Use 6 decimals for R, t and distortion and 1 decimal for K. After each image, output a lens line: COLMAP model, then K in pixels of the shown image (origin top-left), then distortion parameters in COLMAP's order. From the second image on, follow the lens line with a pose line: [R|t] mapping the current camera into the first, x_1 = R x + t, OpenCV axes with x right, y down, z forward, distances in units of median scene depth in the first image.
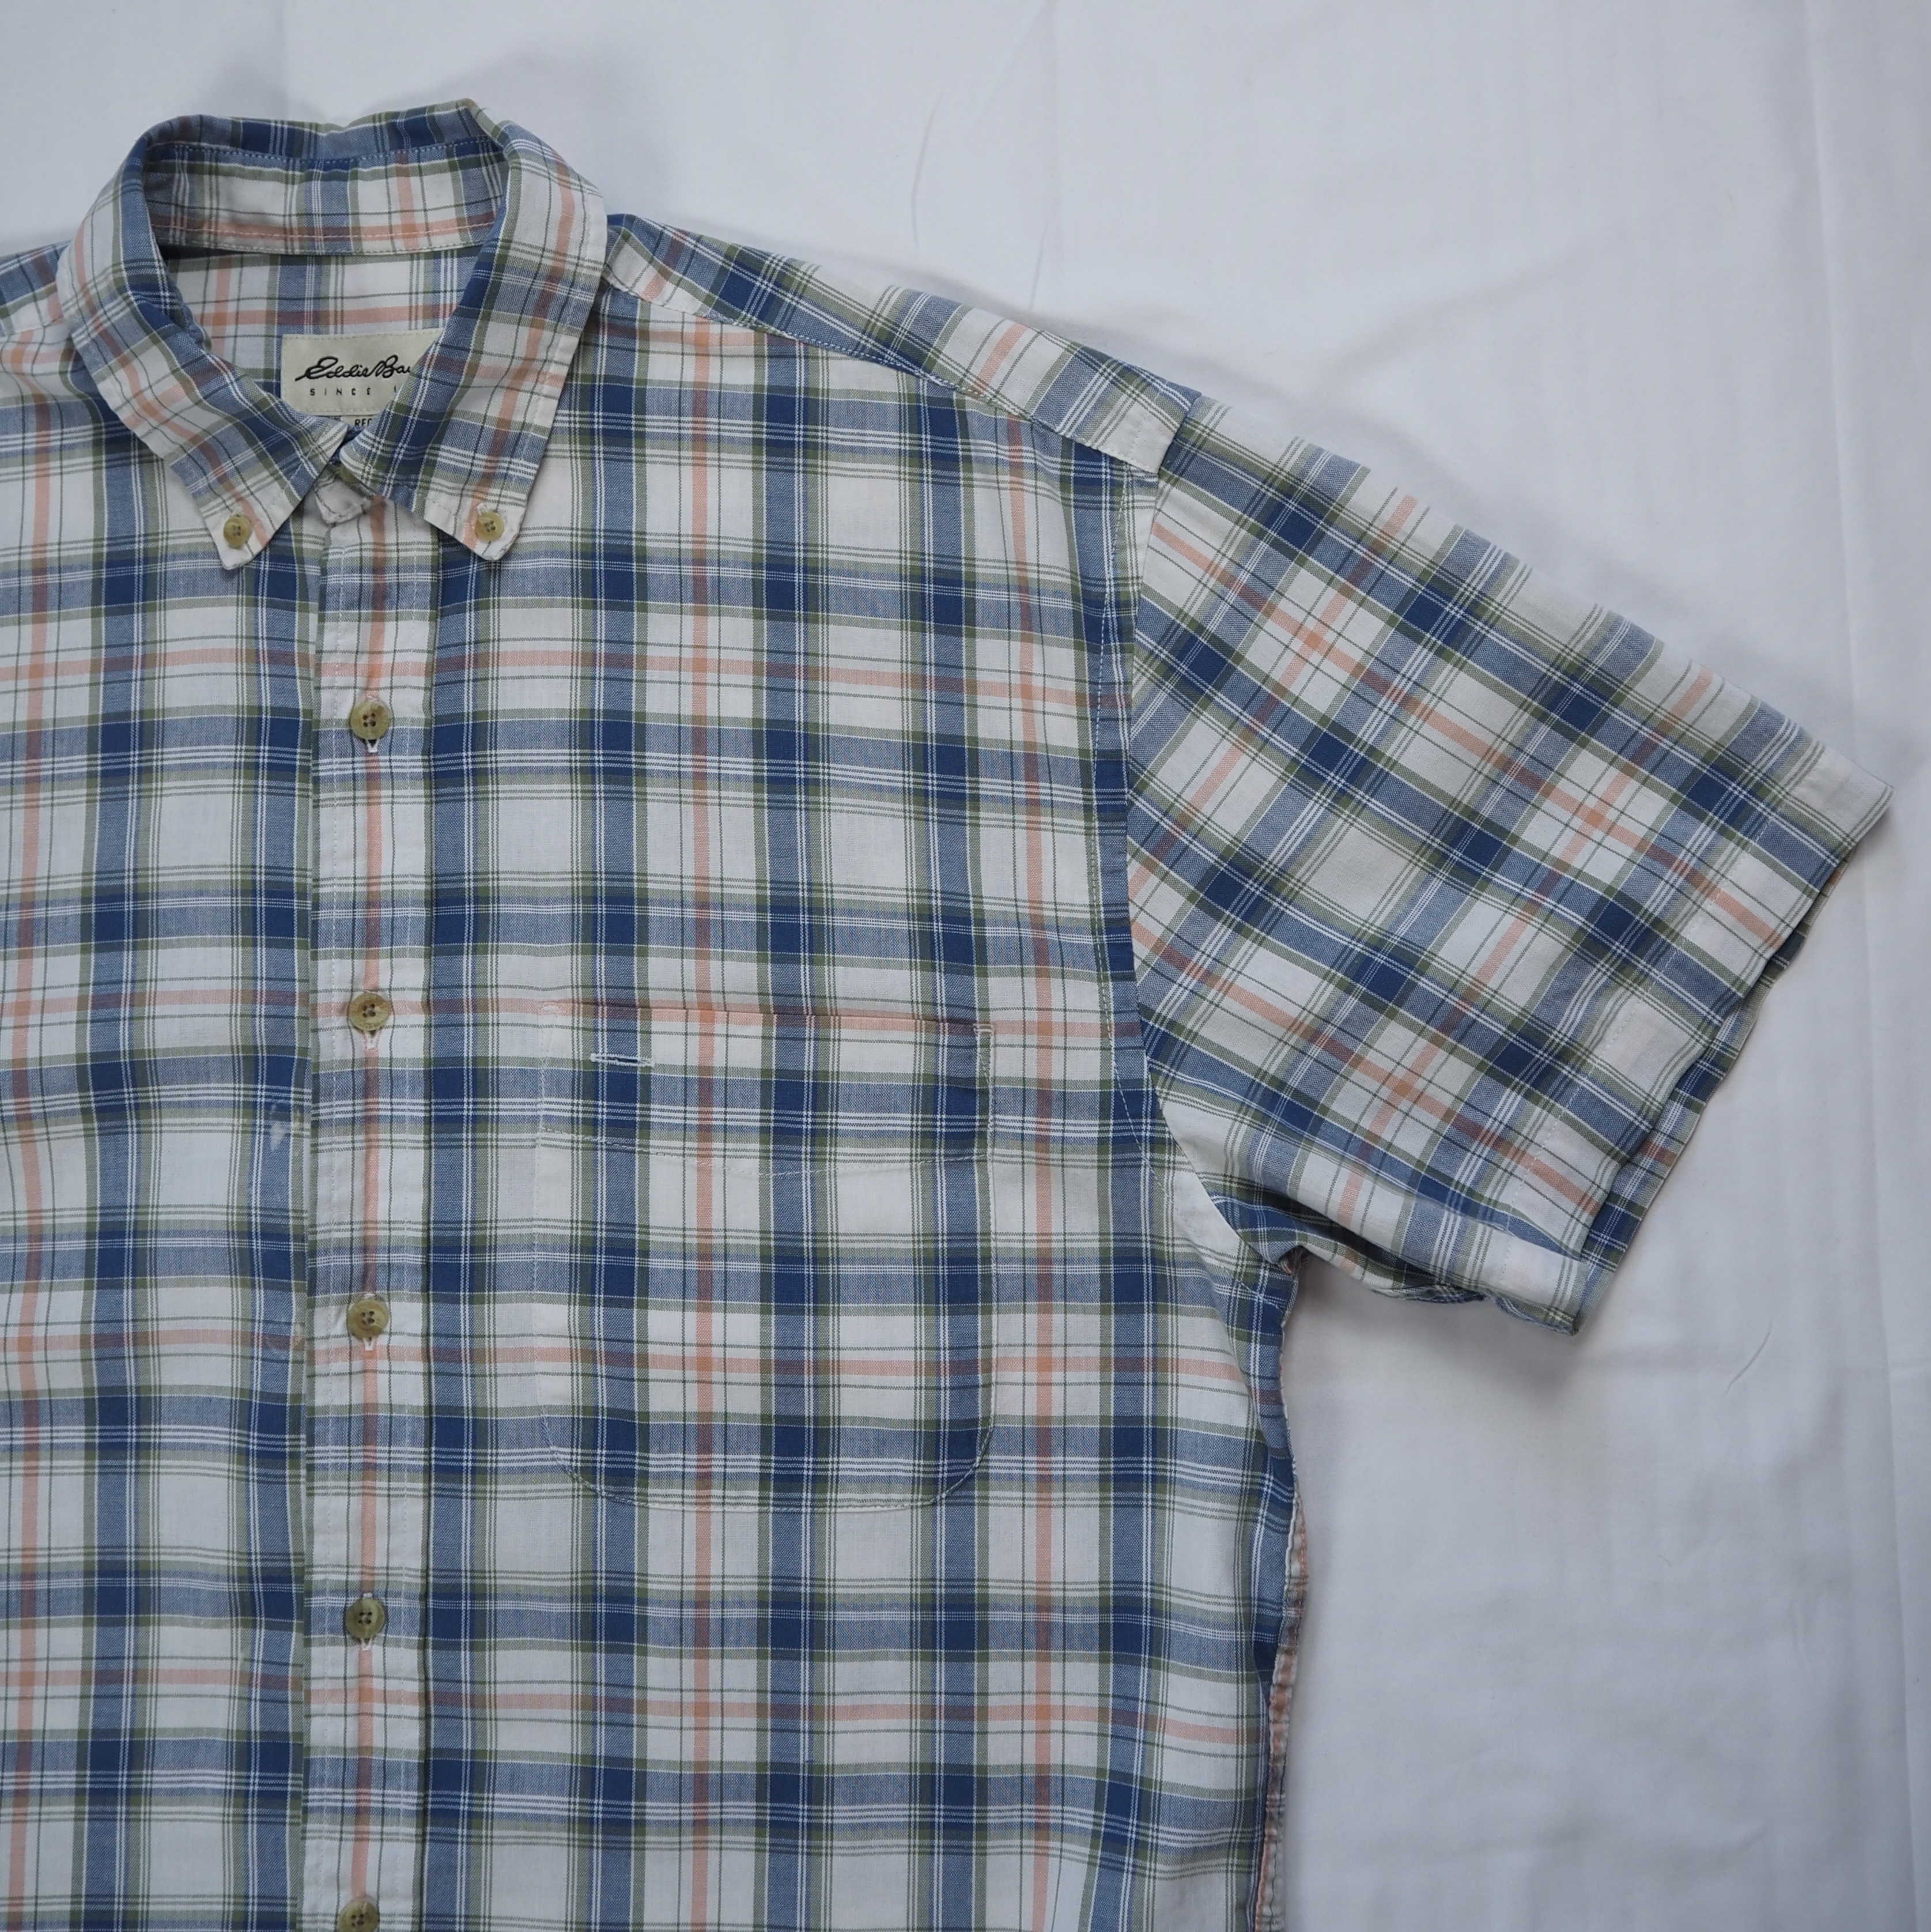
lens RADIAL K [[2316.2, 0, 1008.1], [0, 2316.2, 753.2], [0, 0, 1]] dist [-0.038297, 0.000000]
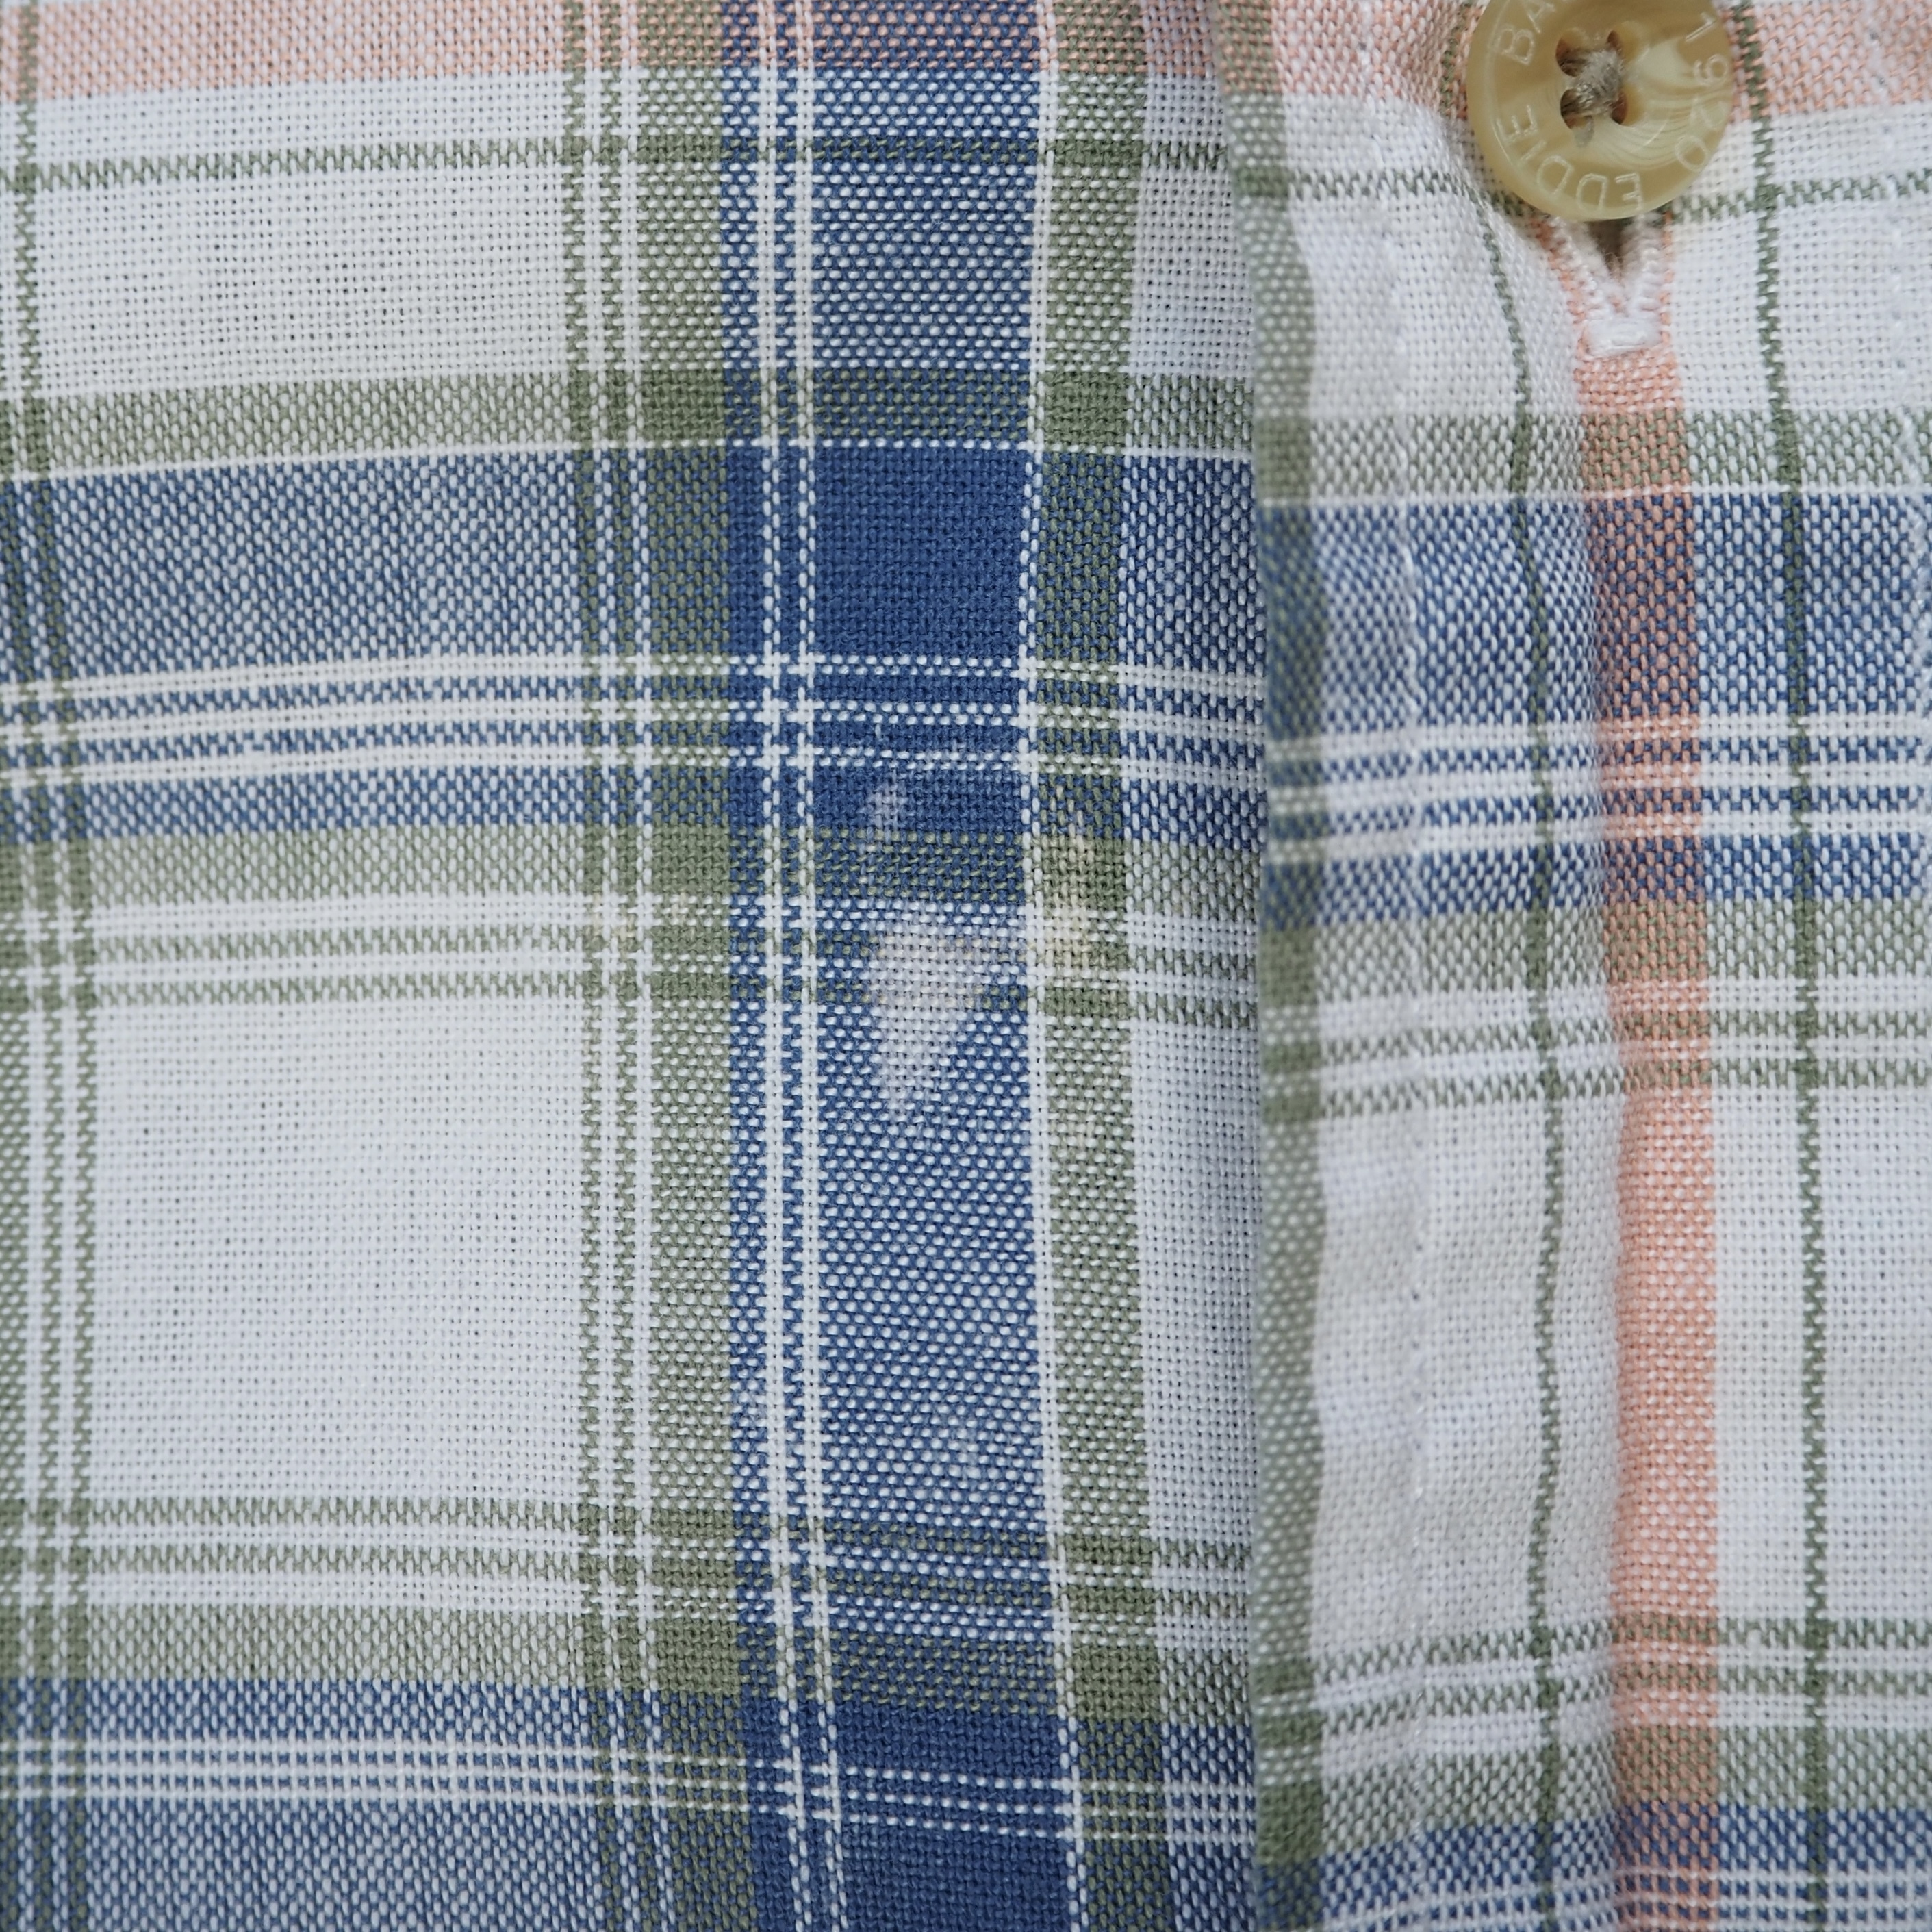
lens RADIAL K [[3831.7, 0, 943.5], [0, 3831.7, 680.6], [0, 0, 1]] dist [0.008546, 0.000000]
pose [[0.997618, -0.015290, -0.067259, -0.300733], [0.017713, 0.999210, 0.035589, 0.138327], [0.066662, -0.036696, 0.997101, 0.771159]]
